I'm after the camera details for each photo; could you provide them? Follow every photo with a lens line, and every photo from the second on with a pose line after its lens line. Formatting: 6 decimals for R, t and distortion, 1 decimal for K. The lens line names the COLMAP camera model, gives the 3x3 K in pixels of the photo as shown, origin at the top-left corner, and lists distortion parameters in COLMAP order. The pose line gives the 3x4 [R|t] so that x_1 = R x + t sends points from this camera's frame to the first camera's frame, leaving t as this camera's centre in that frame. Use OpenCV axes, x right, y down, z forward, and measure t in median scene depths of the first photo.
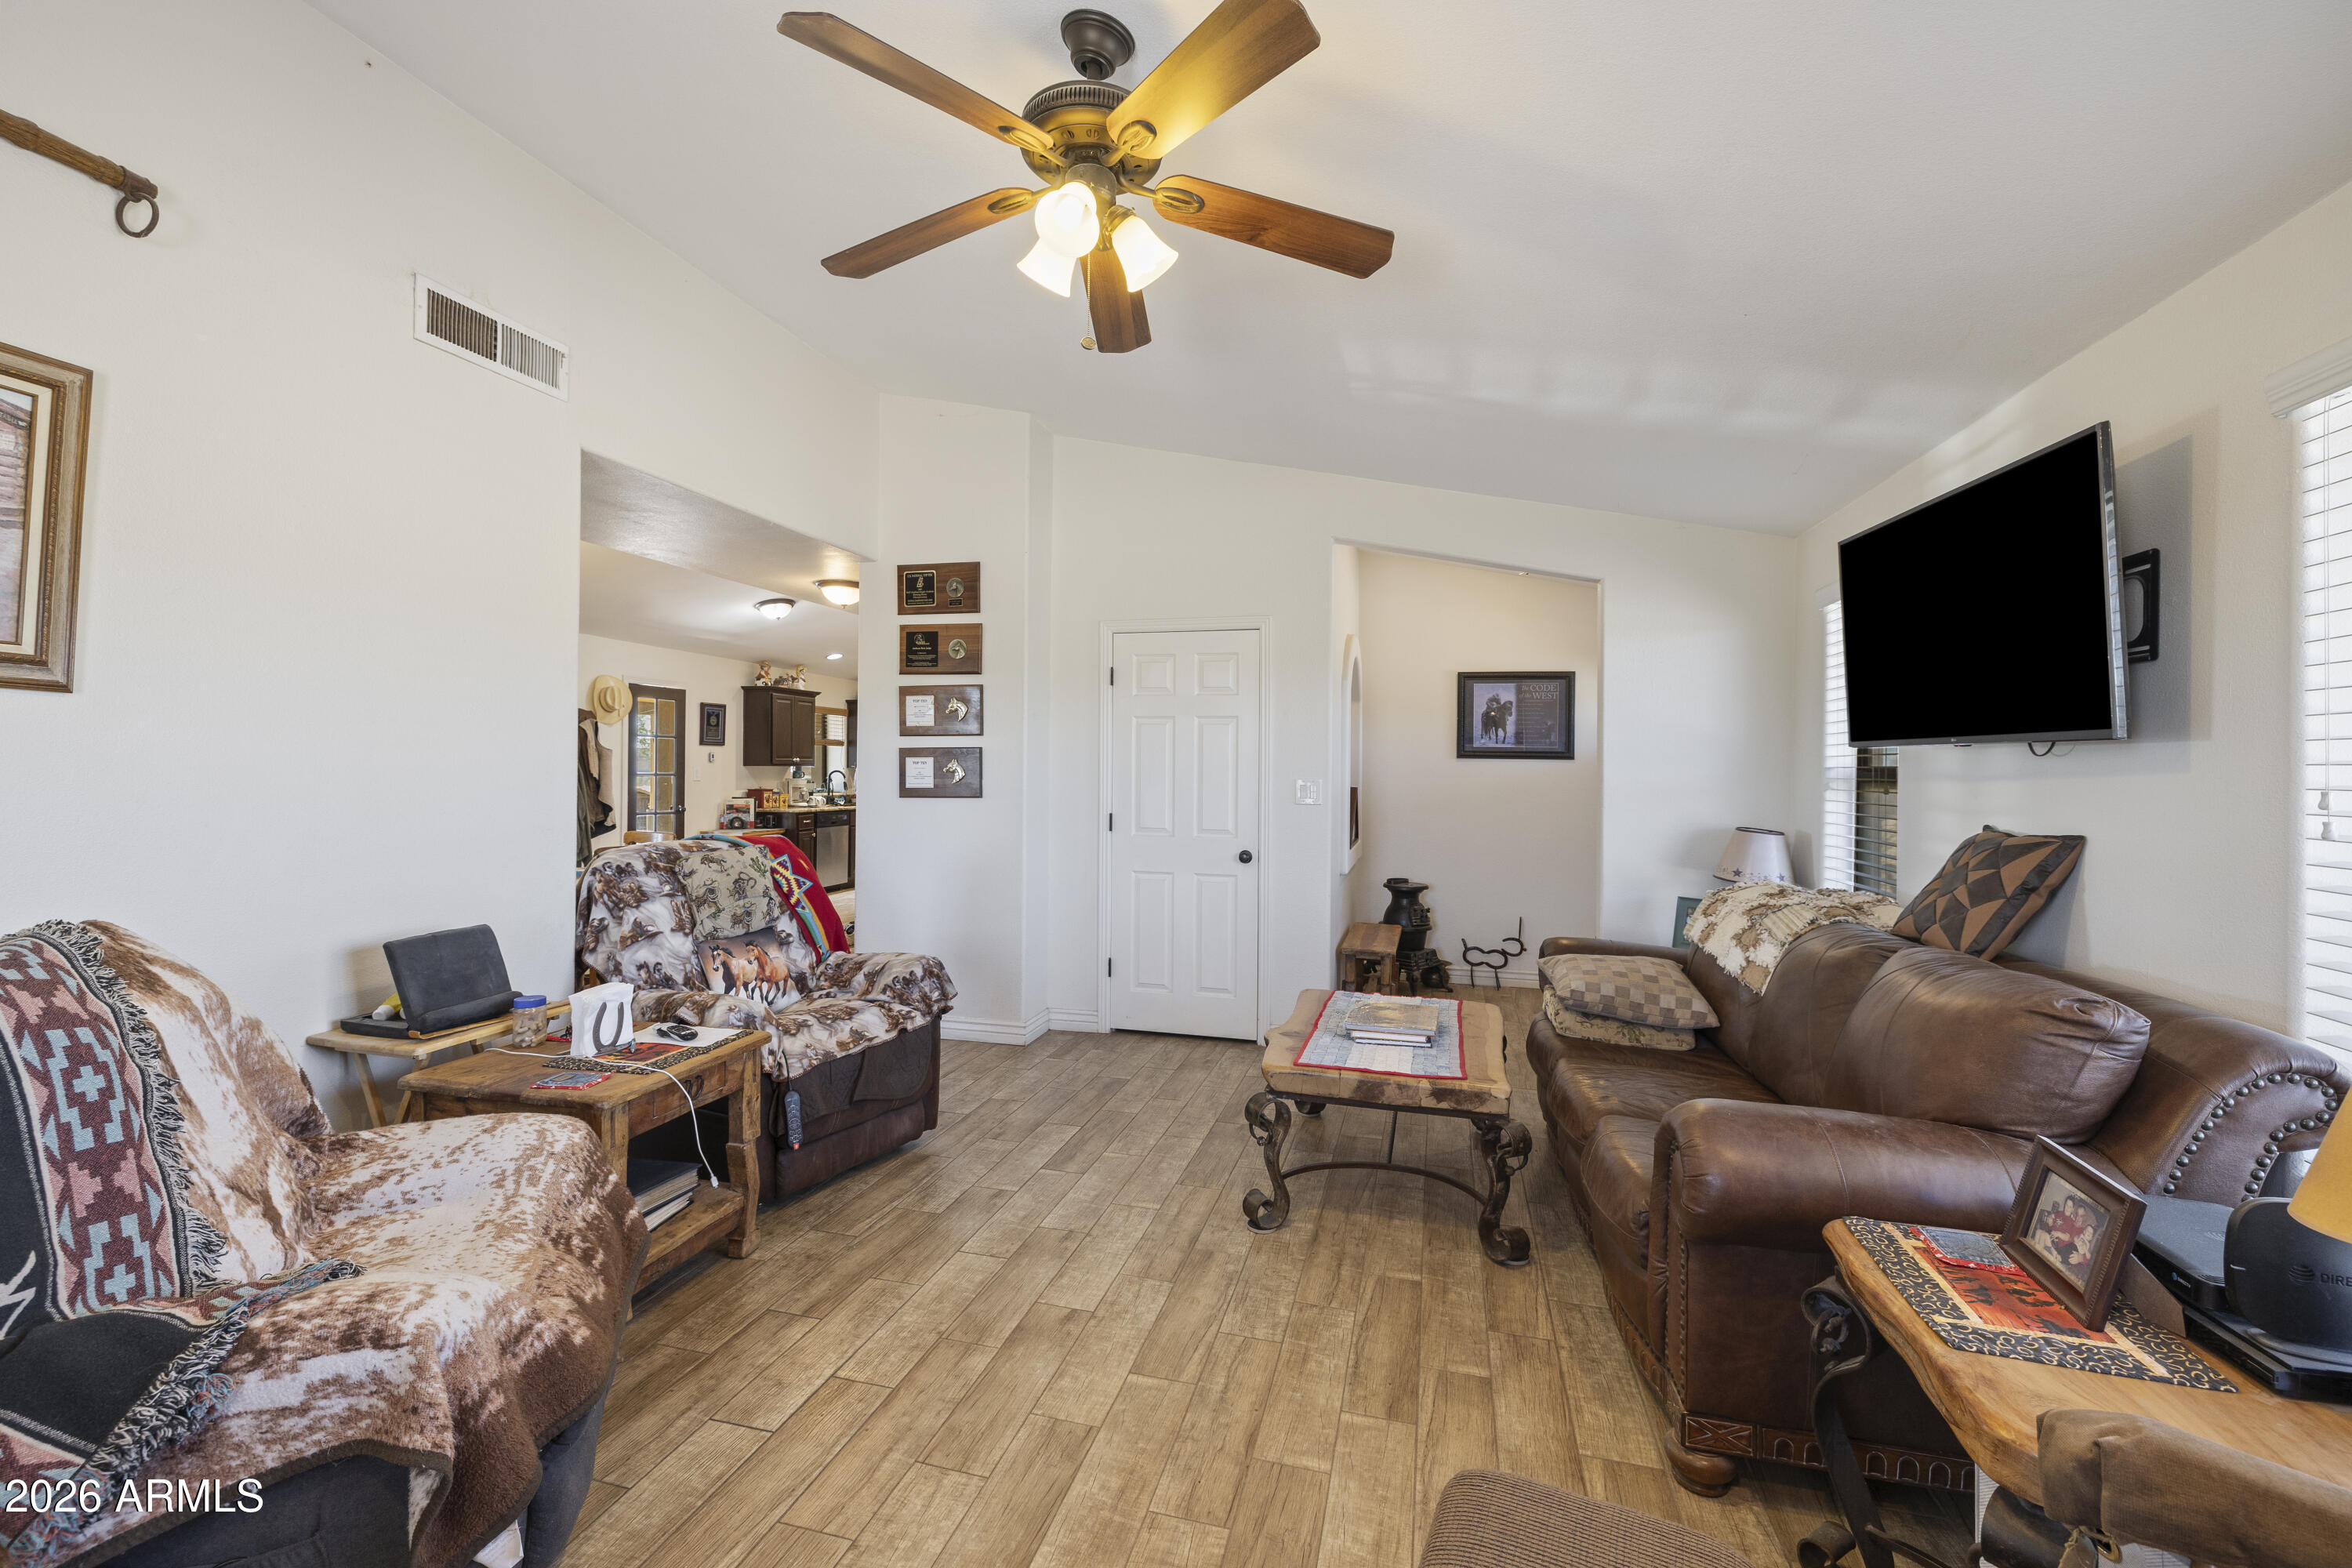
lens RADIAL K [[977.9, 0, 1185.3], [0, 977.9, 766.5], [0, 0, 1]] dist [0.001415, -0.000191]
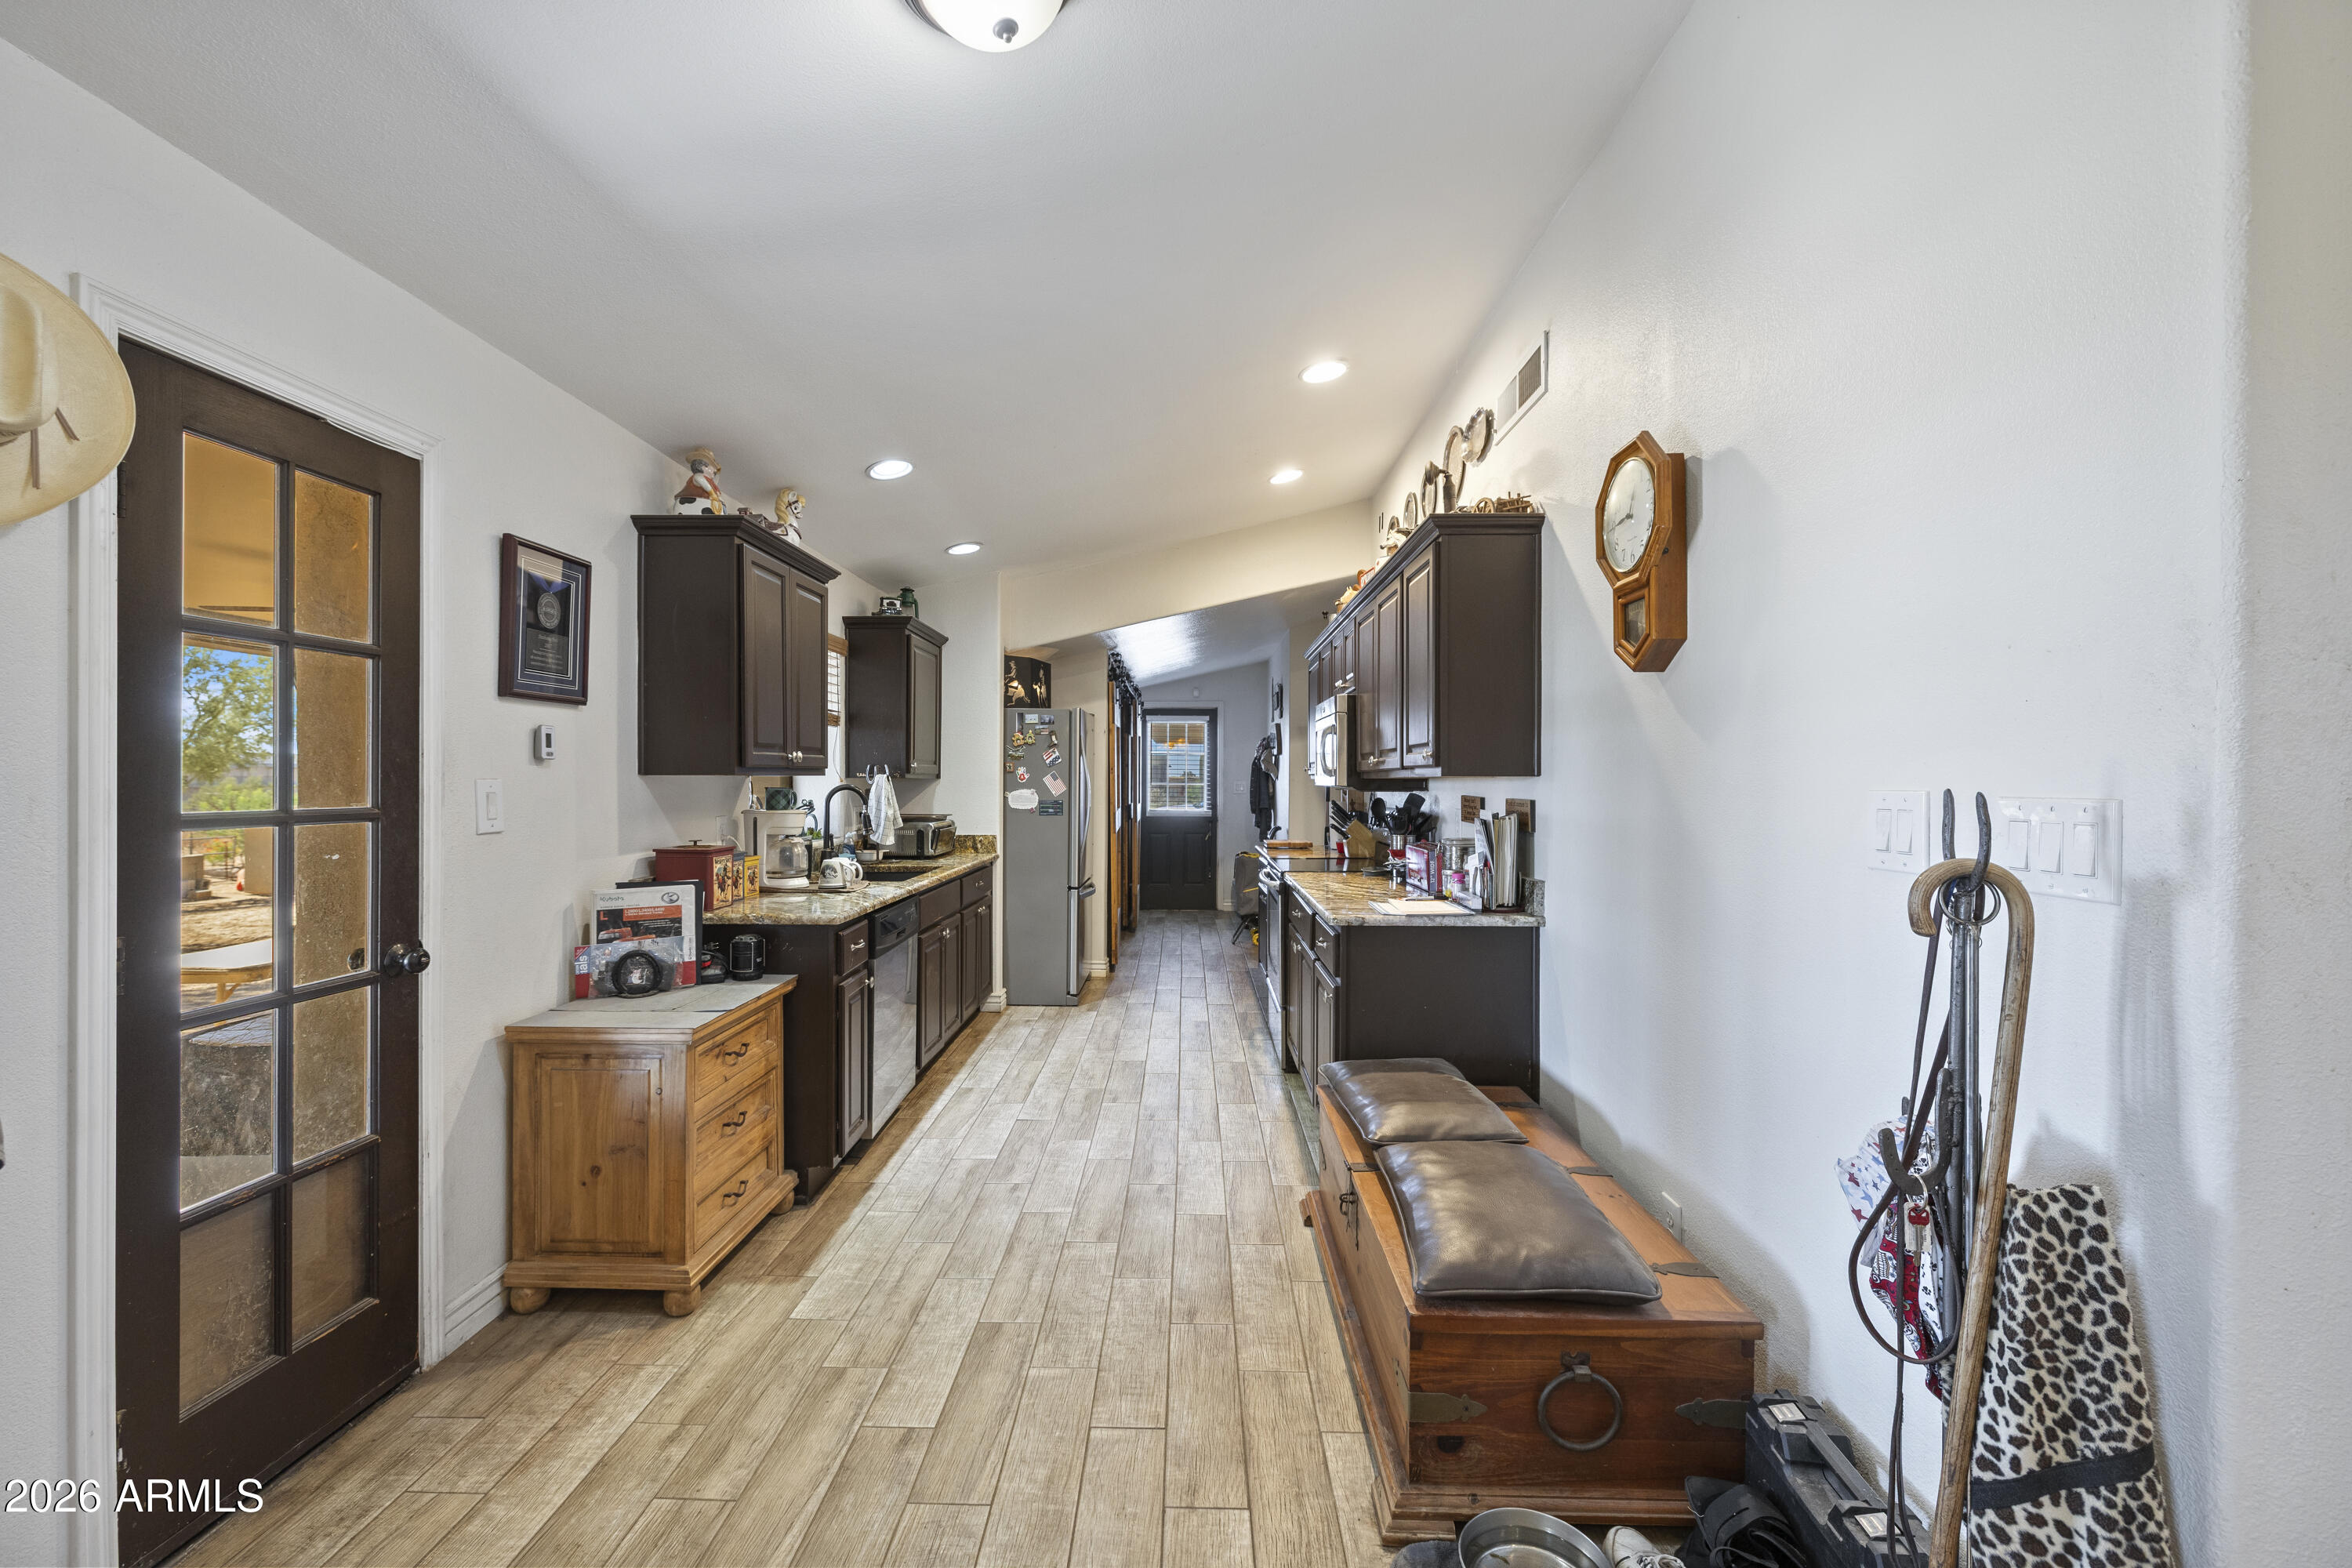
lens RADIAL K [[977.9, 0, 1191.6], [0, 977.9, 778.3], [0, 0, 1]] dist [0.001415, -0.000191]
pose [[0.971801, -0.007579, 0.235681, -0.063931], [0.006771, 0.999968, 0.004236, 0.000022], [-0.235706, -0.002521, 0.971821, 0.118586]]
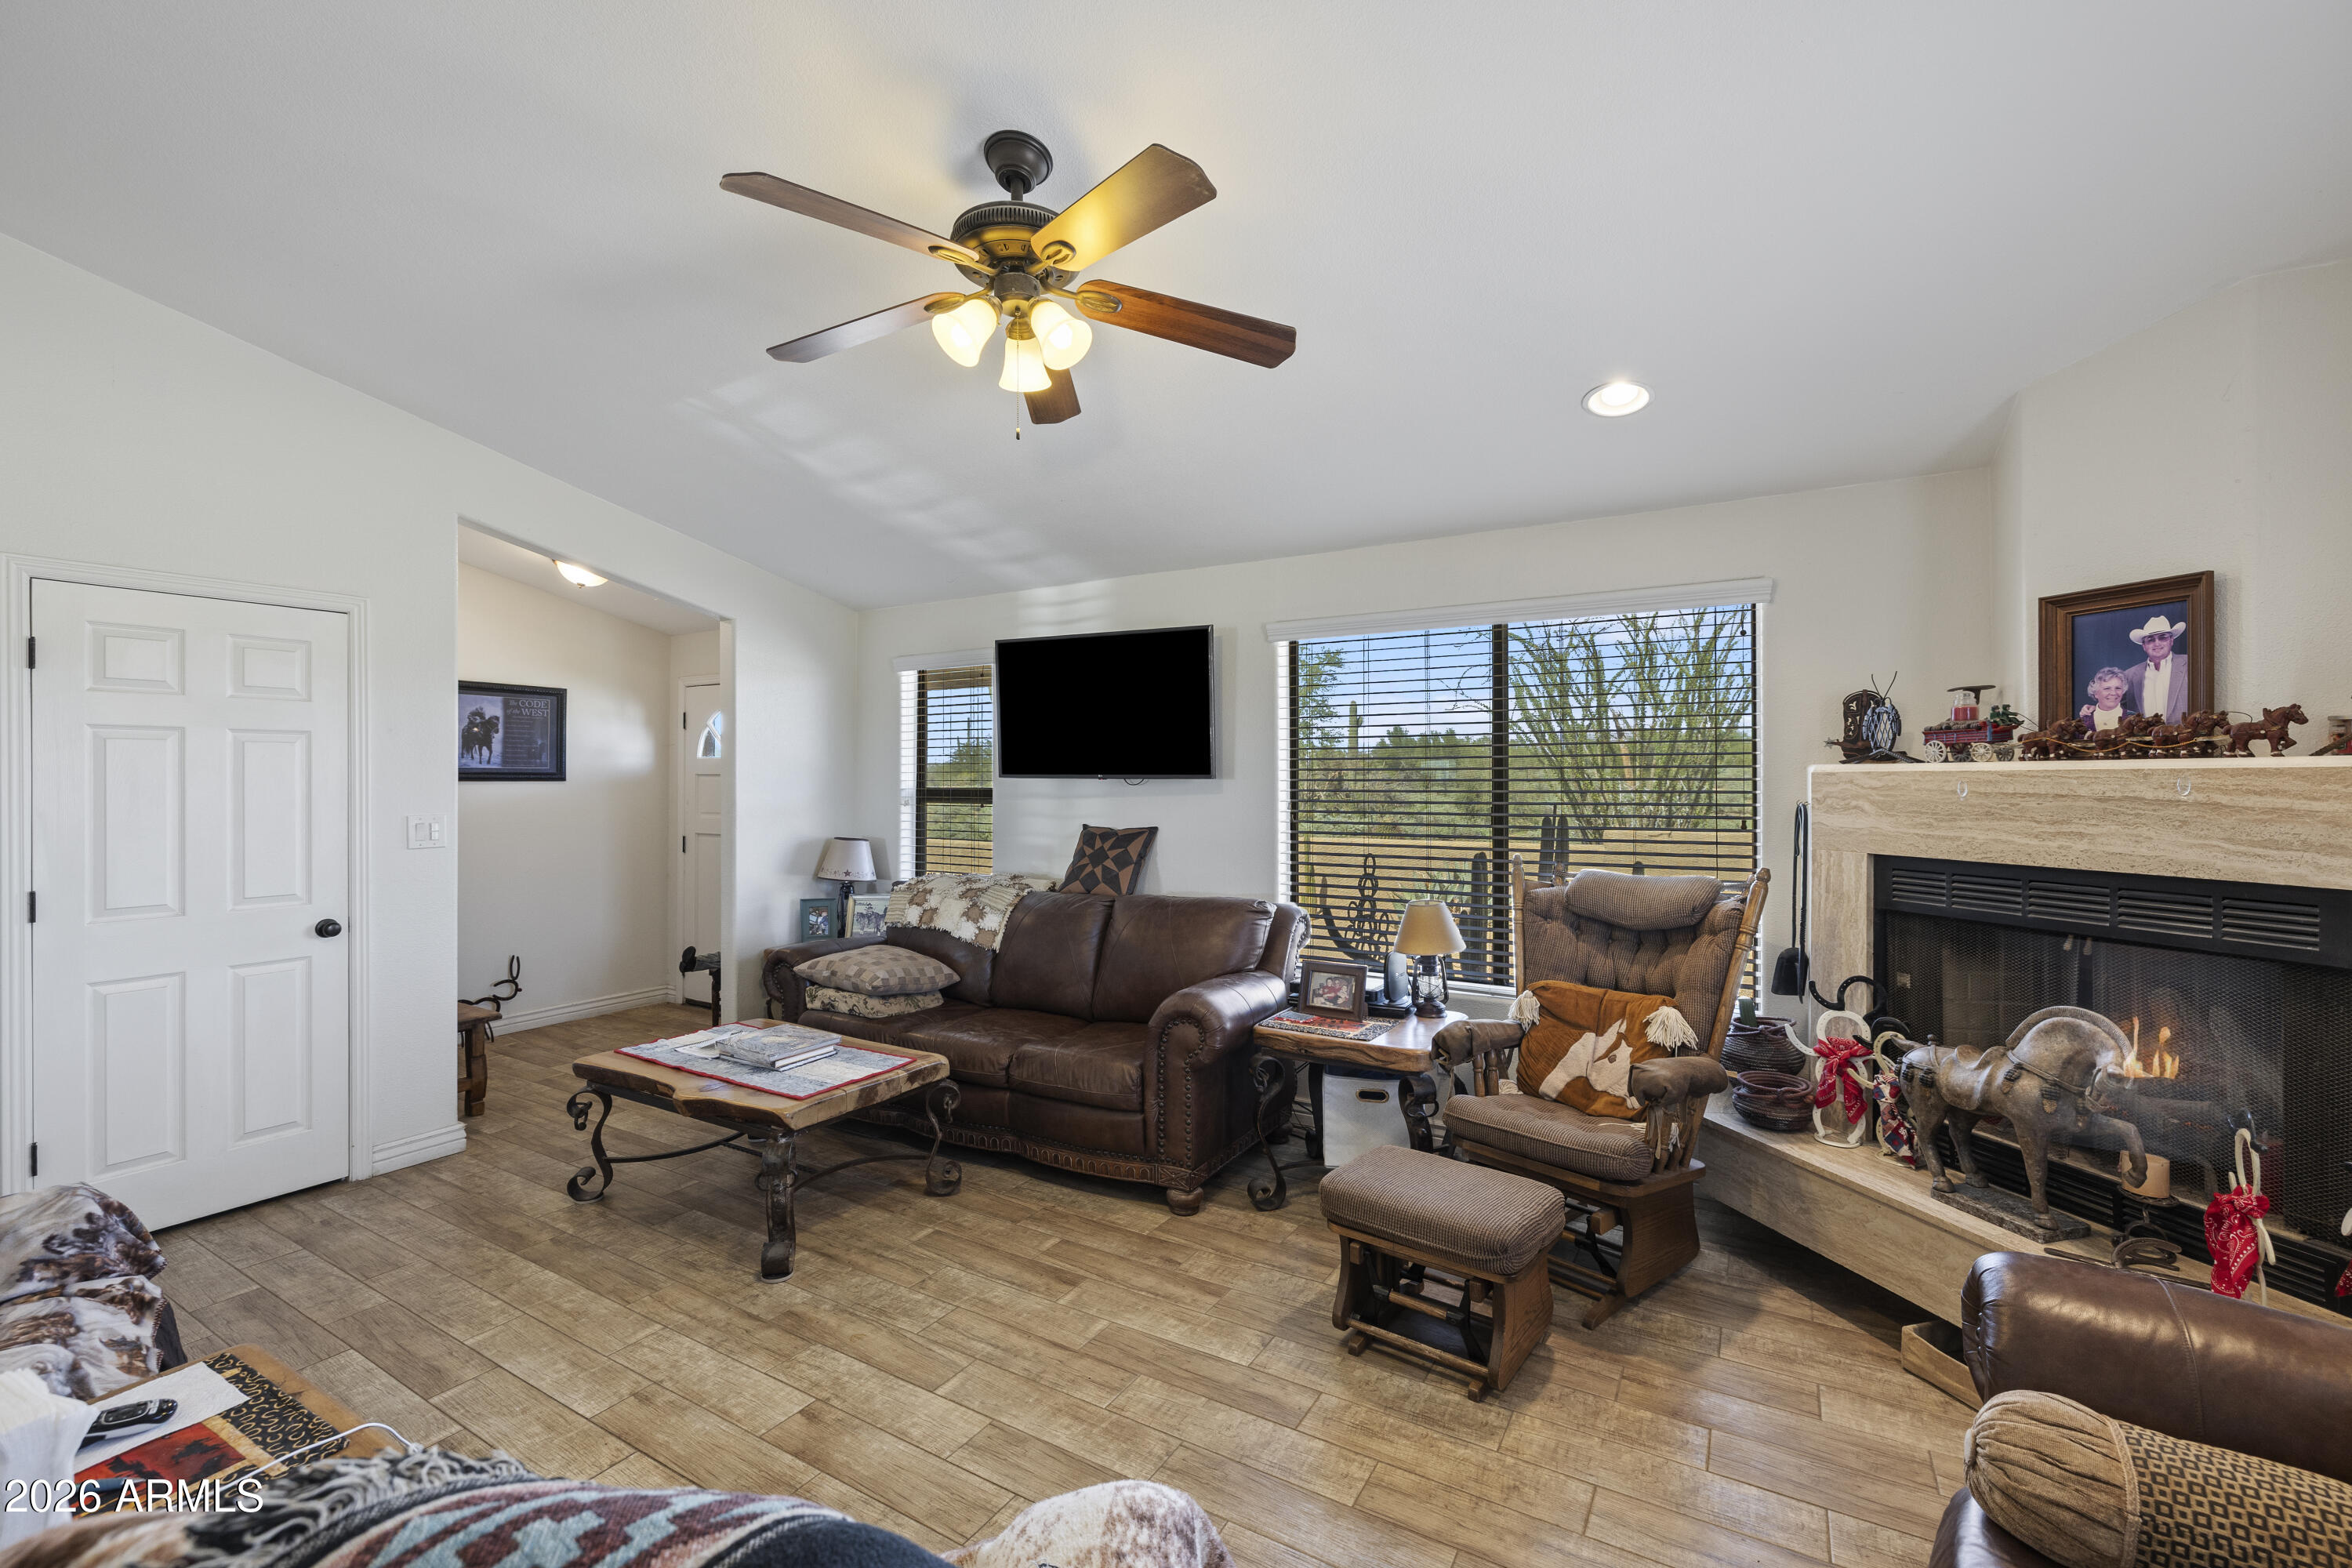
lens RADIAL K [[977.9, 0, 1157.3], [0, 977.9, 778.8], [0, 0, 1]] dist [0.001415, -0.000191]
pose [[0.298222, -0.013038, 0.954407, -0.769473], [0.005746, 0.999913, 0.011864, -0.038572], [-0.954479, 0.001946, 0.298271, 0.358189]]
